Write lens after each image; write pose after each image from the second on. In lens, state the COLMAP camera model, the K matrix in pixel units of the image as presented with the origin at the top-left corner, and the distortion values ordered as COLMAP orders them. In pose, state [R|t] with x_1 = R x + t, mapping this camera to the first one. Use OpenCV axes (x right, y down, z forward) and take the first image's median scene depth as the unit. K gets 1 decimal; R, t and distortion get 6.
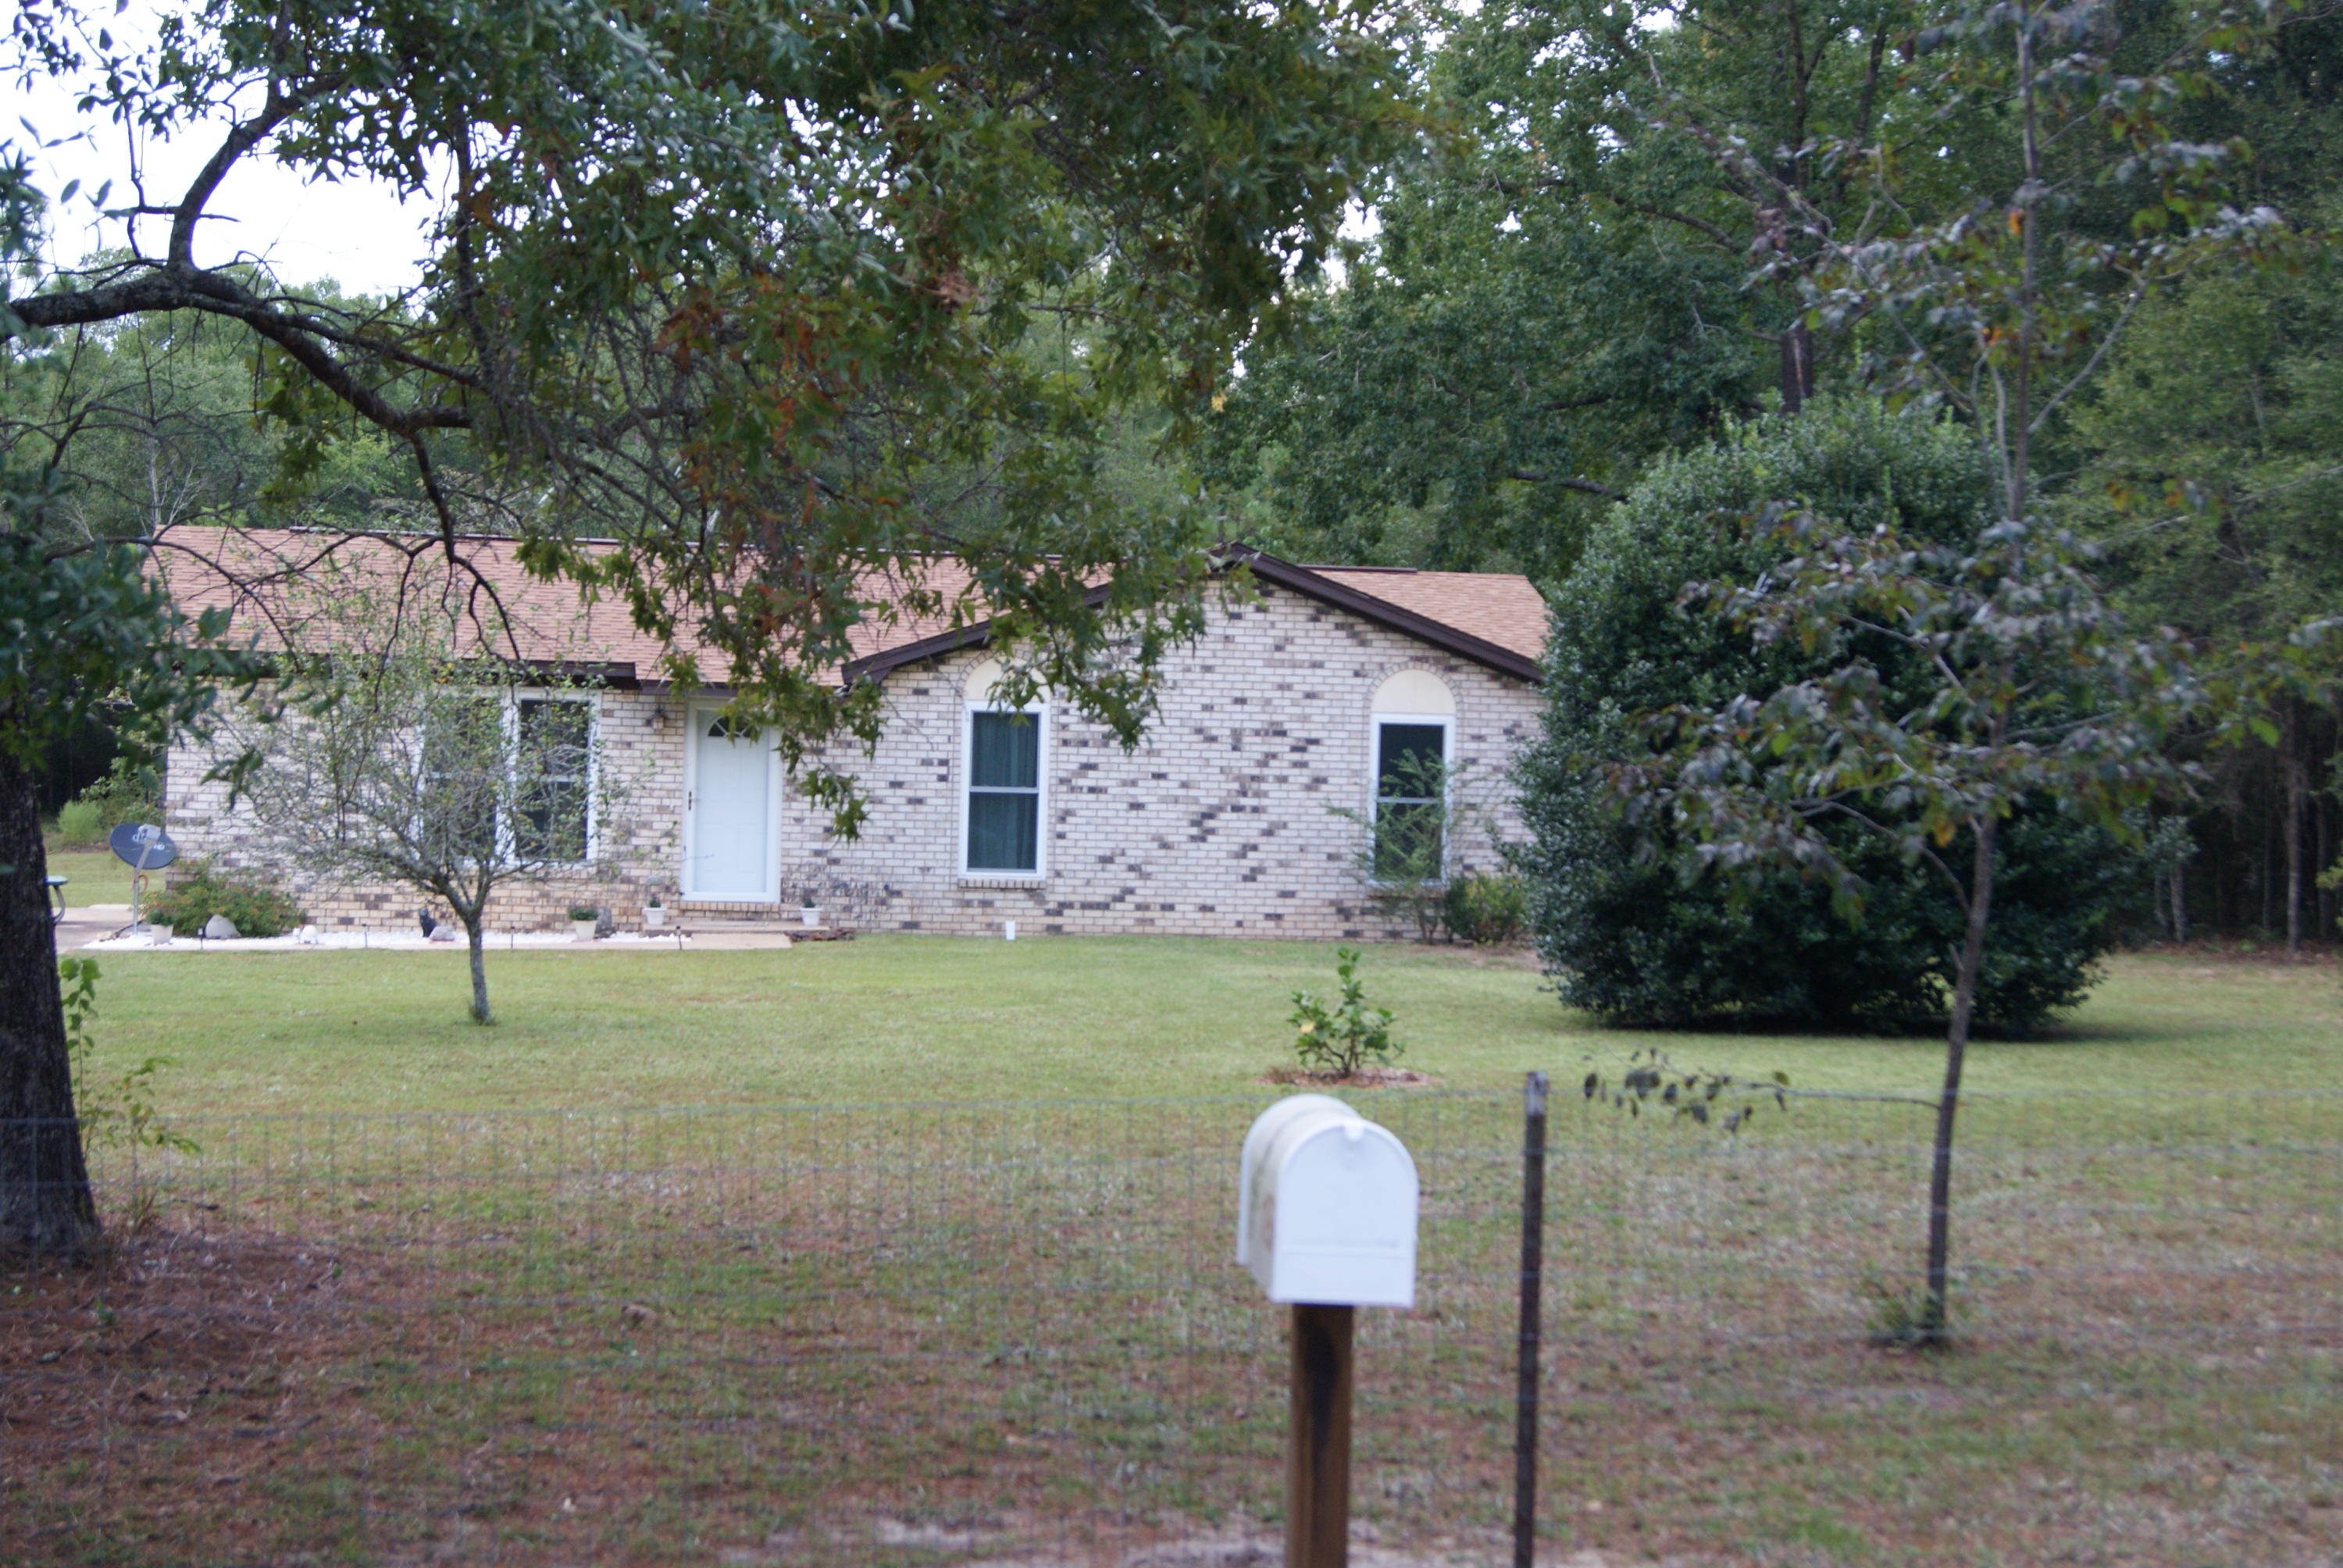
lens RADIAL K [[3627.6, 0, 1169.1], [0, 3627.6, 786.5], [0, 0, 1]] dist [-0.021353, 0.000000]
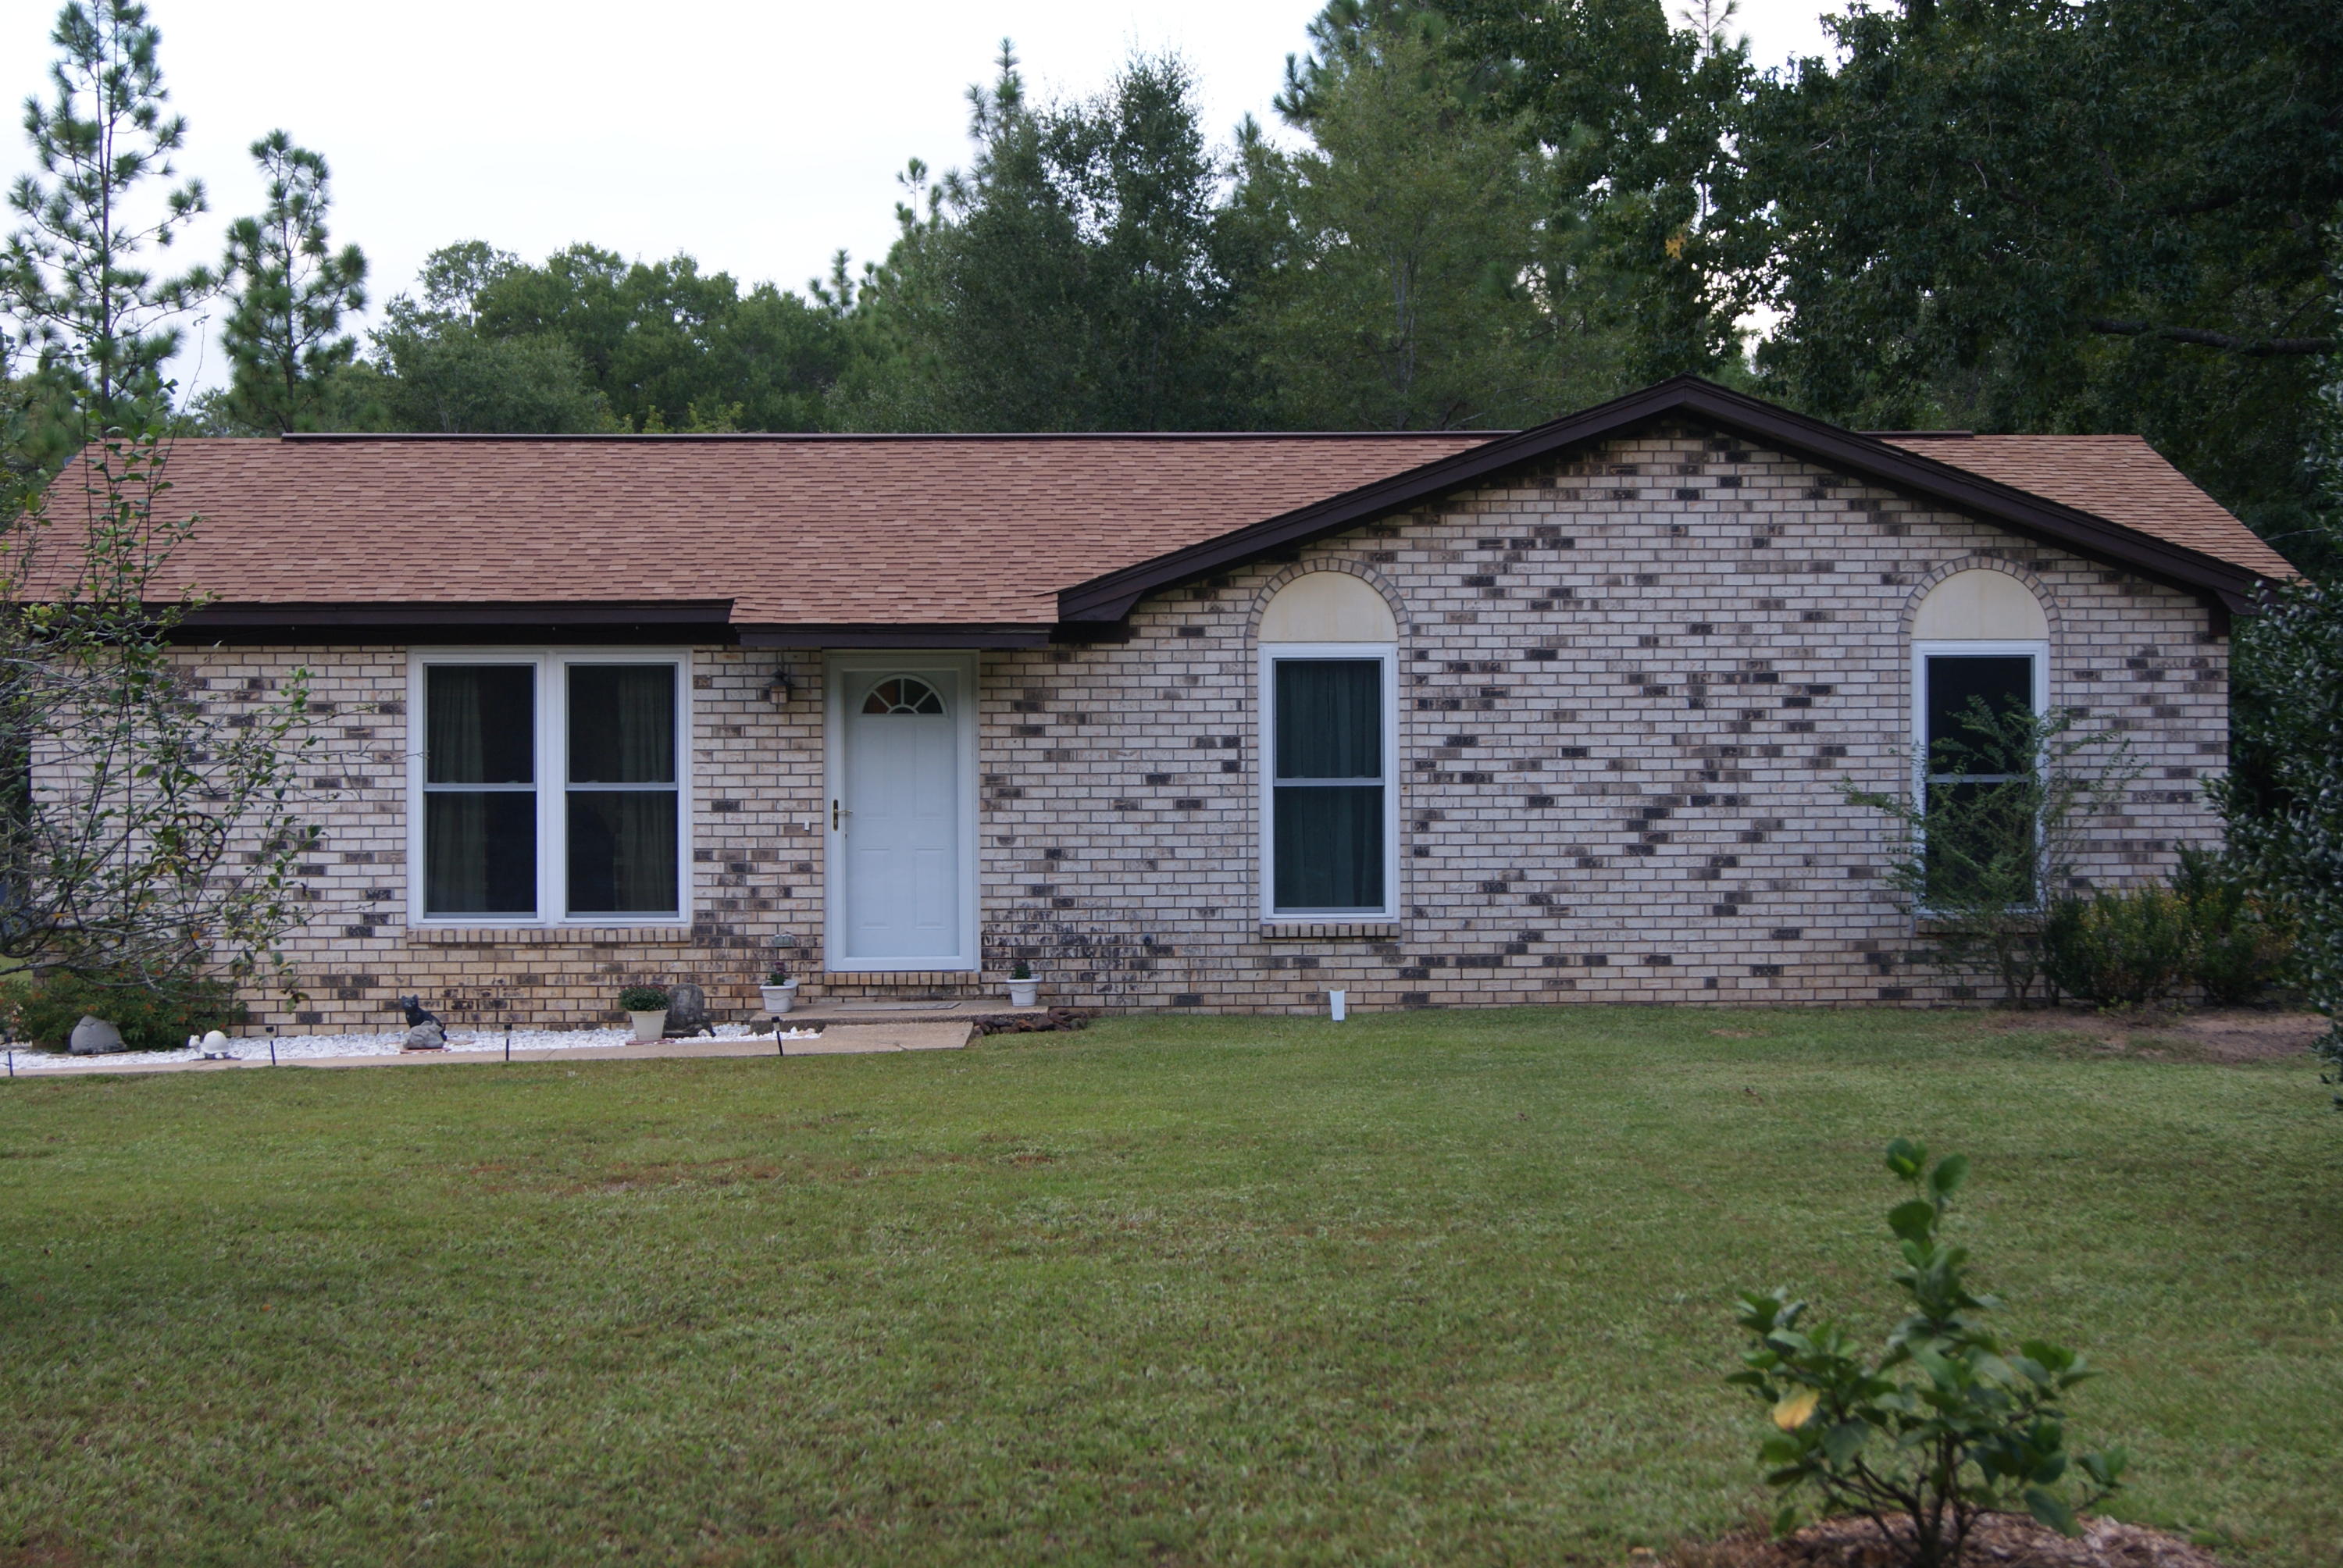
lens RADIAL K [[3627.6, 0, 1218.2], [0, 3627.6, 815.1], [0, 0, 1]] dist [-0.021353, 0.000000]
pose [[0.991179, -0.032660, -0.128441, 0.016540], [0.032481, 0.999466, -0.003490, 0.008260], [0.128486, -0.000712, 0.991711, 0.369821]]
